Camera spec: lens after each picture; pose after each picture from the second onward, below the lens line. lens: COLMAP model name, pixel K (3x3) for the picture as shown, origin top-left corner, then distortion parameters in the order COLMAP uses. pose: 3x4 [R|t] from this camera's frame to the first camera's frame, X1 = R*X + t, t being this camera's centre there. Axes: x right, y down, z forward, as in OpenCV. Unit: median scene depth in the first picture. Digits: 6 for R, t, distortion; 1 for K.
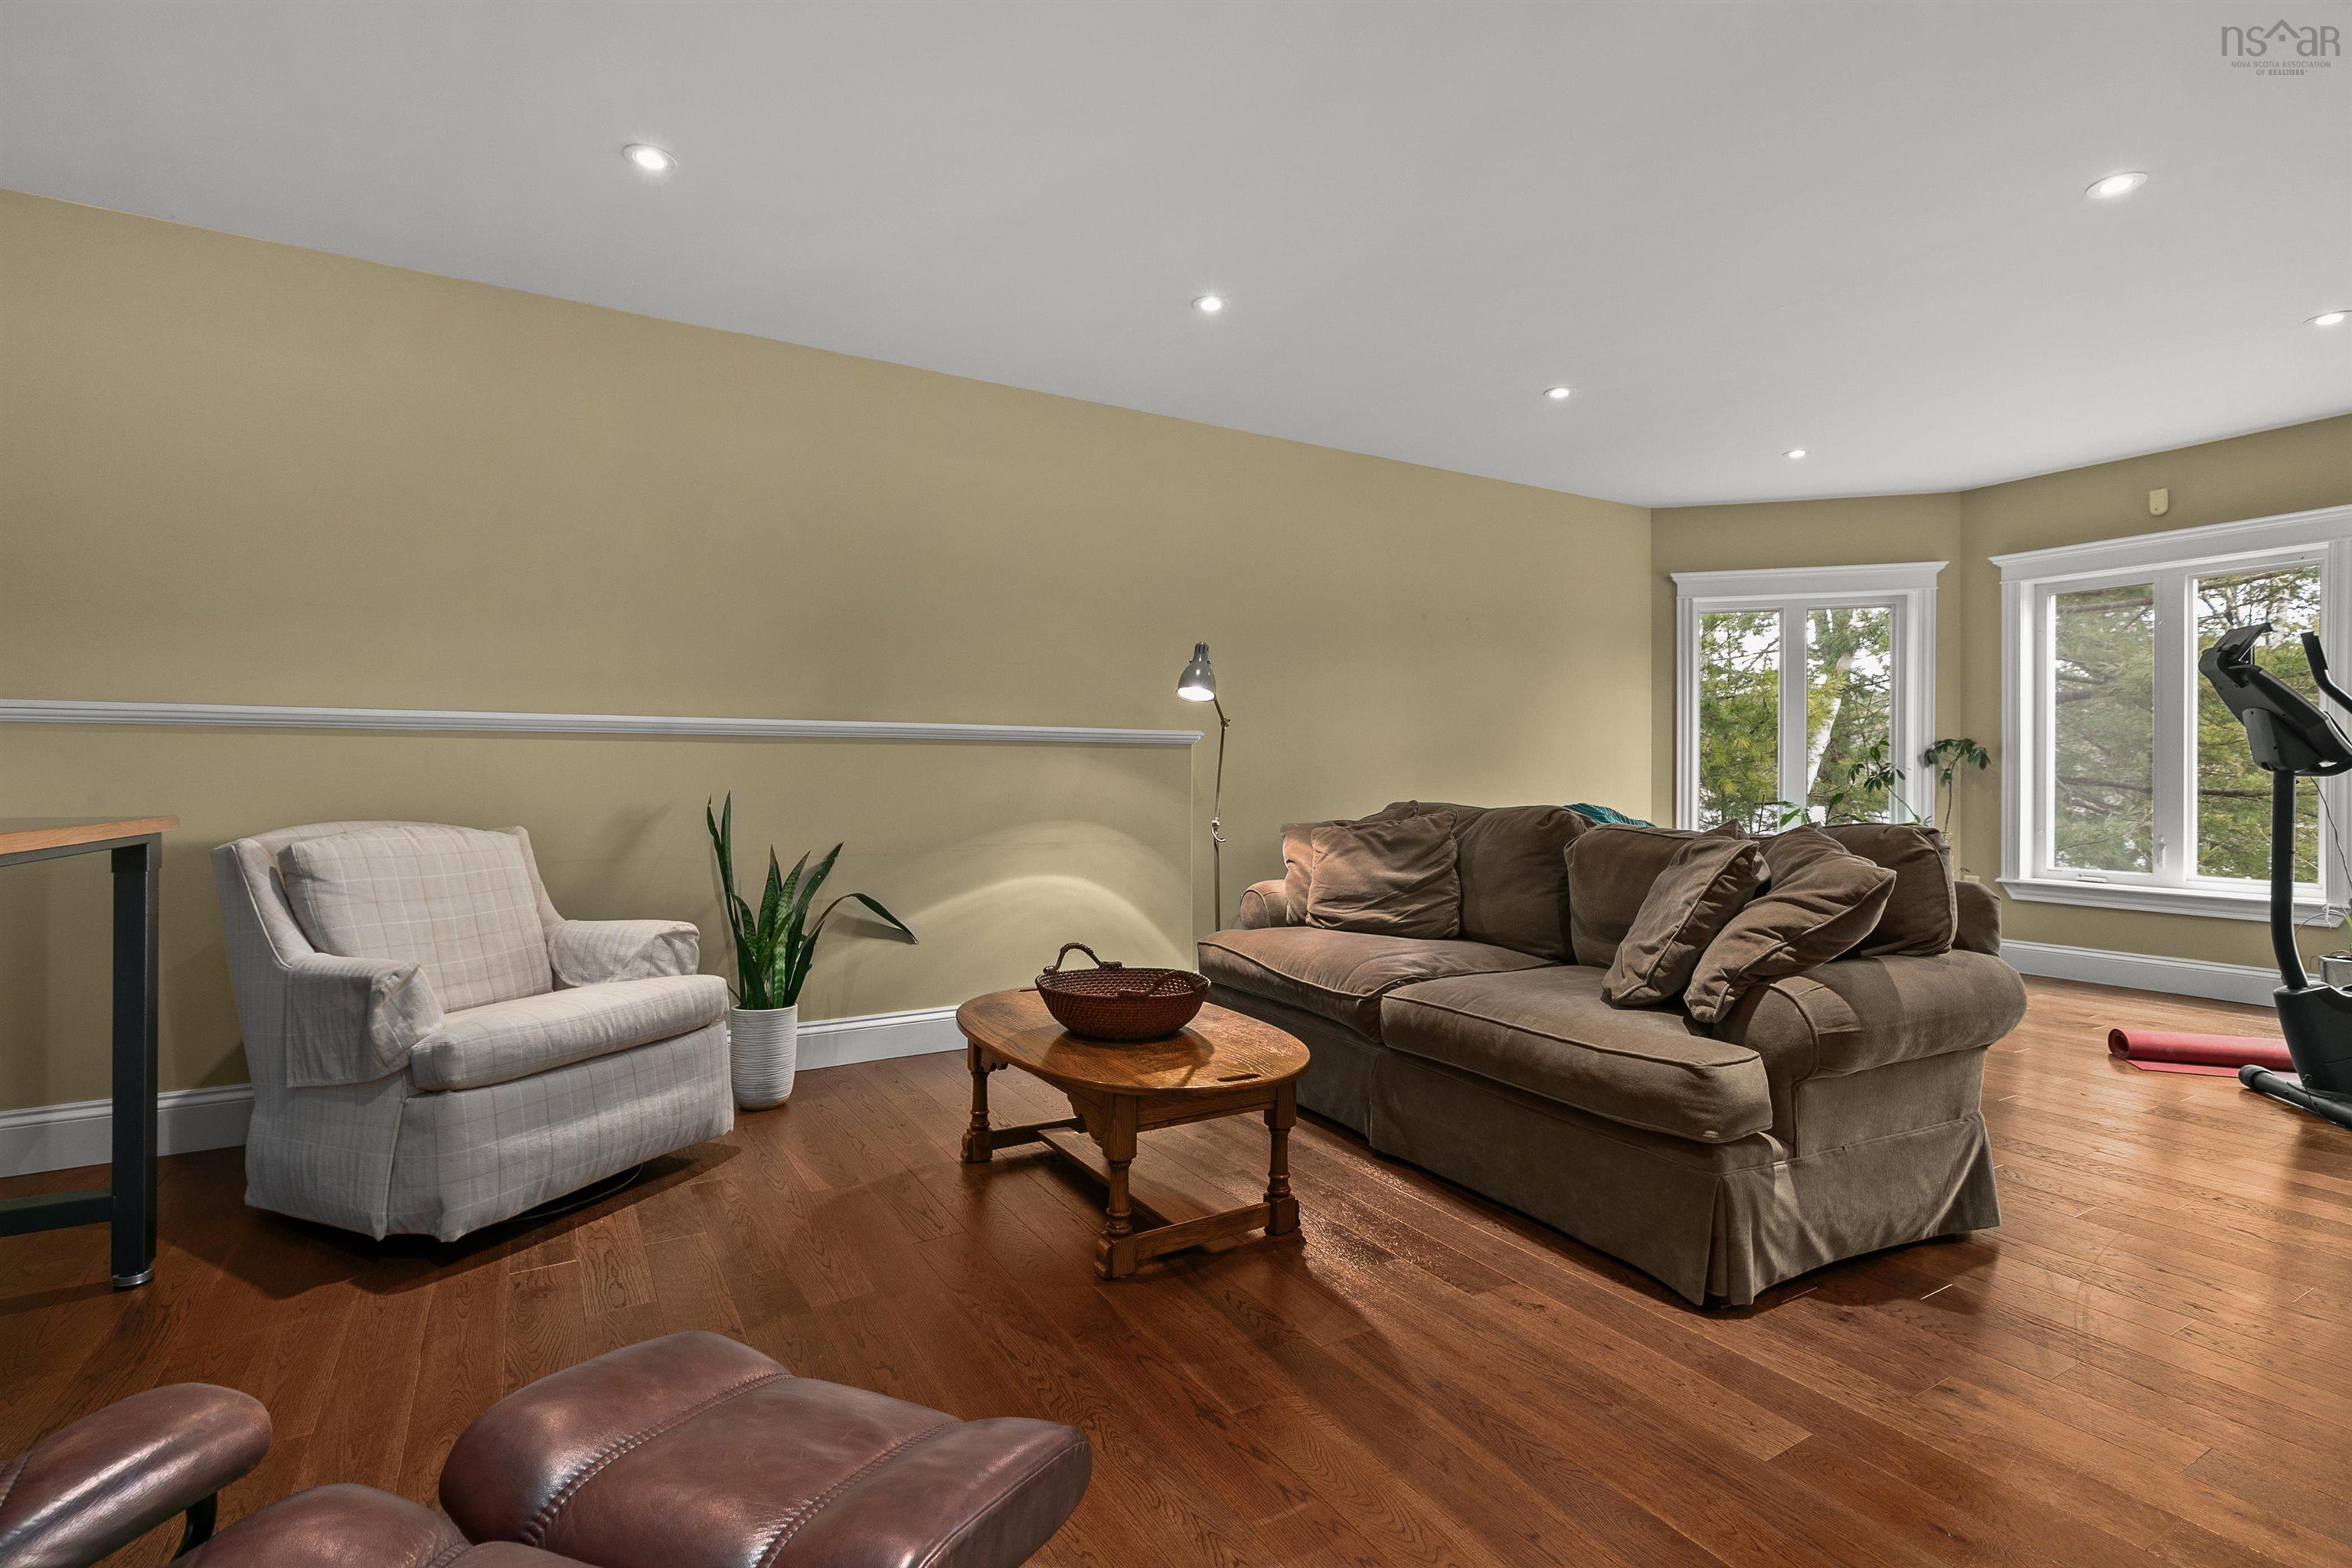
lens RADIAL K [[1075.3, 0, 1171.4], [0, 1075.3, 776.3], [0, 0, 1]] dist [0.003763, -0.000126]
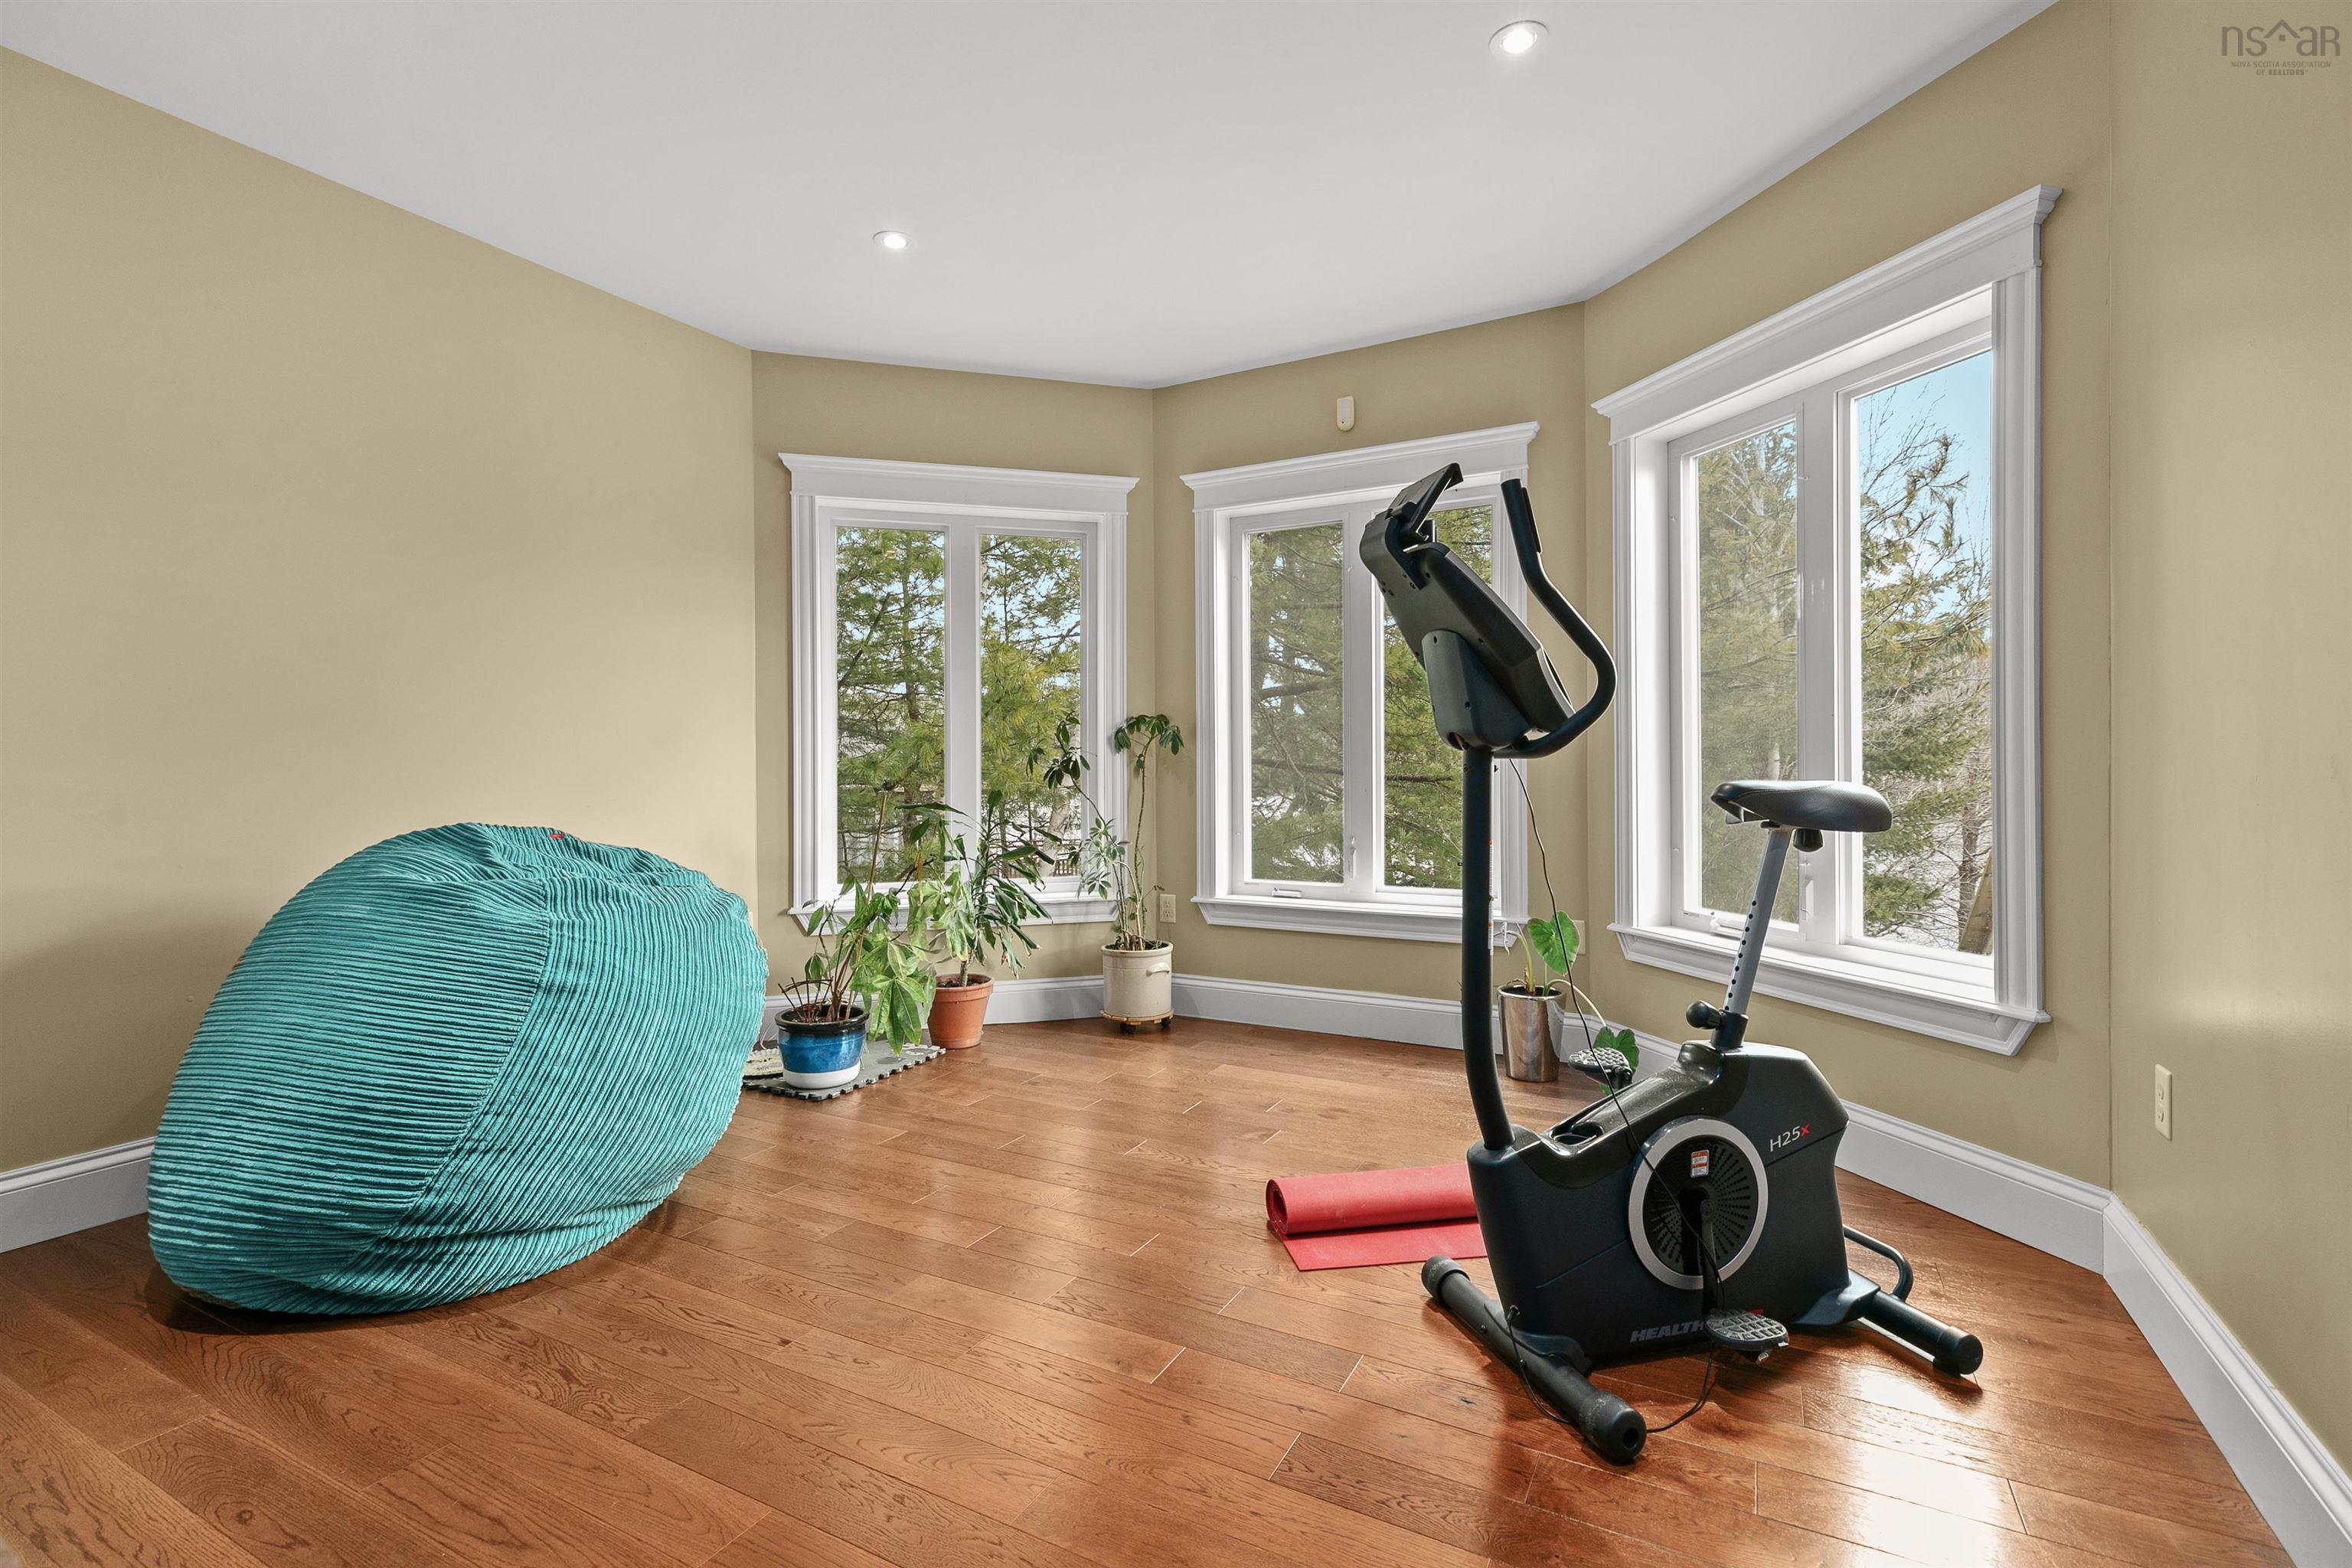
lens RADIAL K [[1075.3, 0, 1171.4], [0, 1075.3, 776.3], [0, 0, 1]] dist [0.003763, -0.000126]
pose [[0.853225, -0.013532, 0.521367, 0.356832], [0.009940, 0.999904, 0.009686, 0.001314], [-0.521448, -0.003082, 0.853278, 0.358140]]
